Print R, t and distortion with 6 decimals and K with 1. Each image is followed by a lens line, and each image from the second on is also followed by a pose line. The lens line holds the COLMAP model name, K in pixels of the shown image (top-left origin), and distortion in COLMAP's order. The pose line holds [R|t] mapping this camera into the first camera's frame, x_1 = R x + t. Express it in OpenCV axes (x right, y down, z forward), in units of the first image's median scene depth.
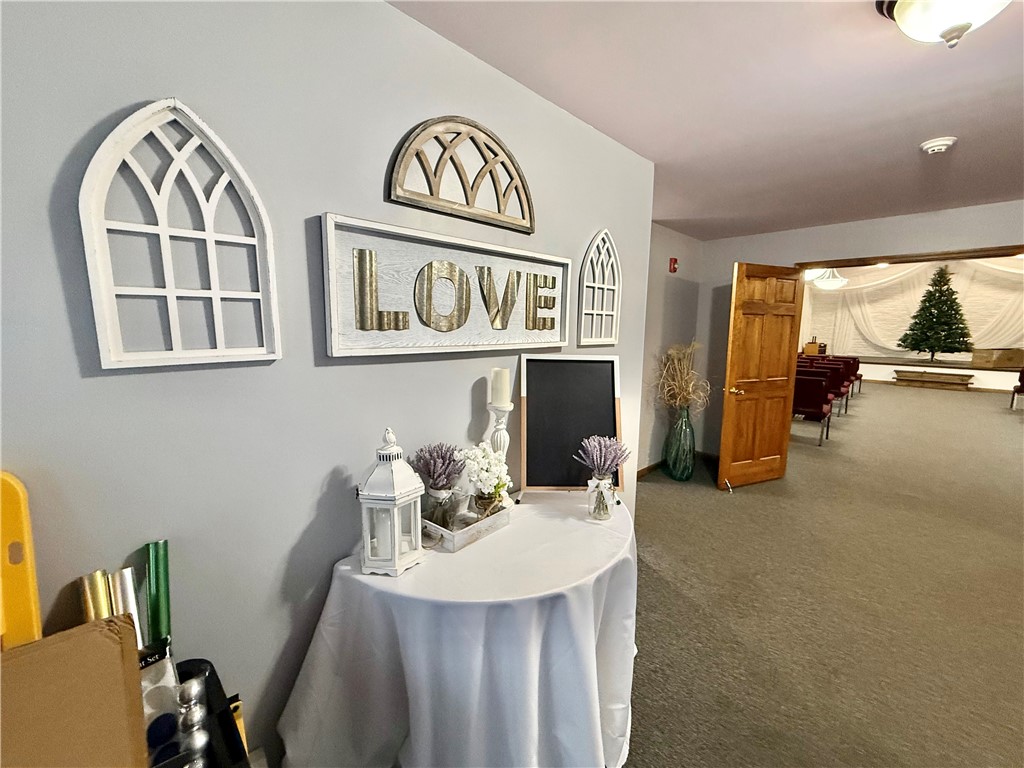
lens RADIAL K [[412.0, 0, 511.5], [0, 412.0, 381.8], [0, 0, 1]] dist [-0.003736, 0.000355]
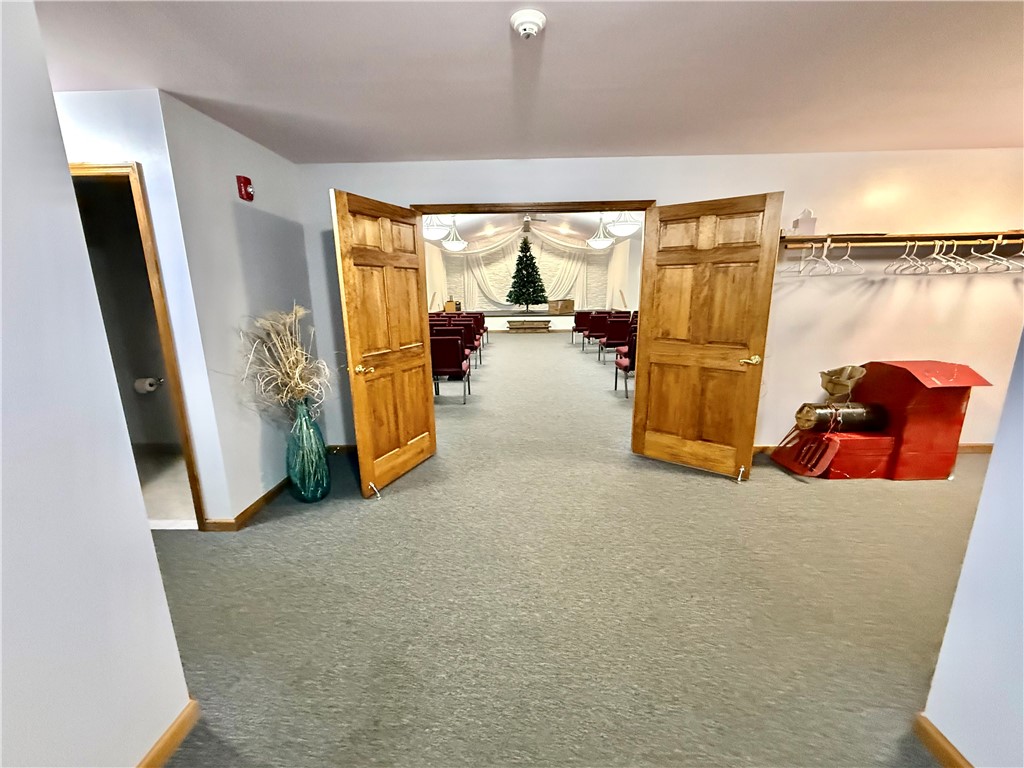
lens RADIAL K [[412.0, 0, 510.1], [0, 412.0, 382.1], [0, 0, 1]] dist [-0.003736, 0.000355]
pose [[0.720558, -0.173122, 0.671435, 0.158002], [0.115719, 0.984774, 0.129728, -0.014690], [-0.683671, -0.015778, 0.729620, 0.183555]]
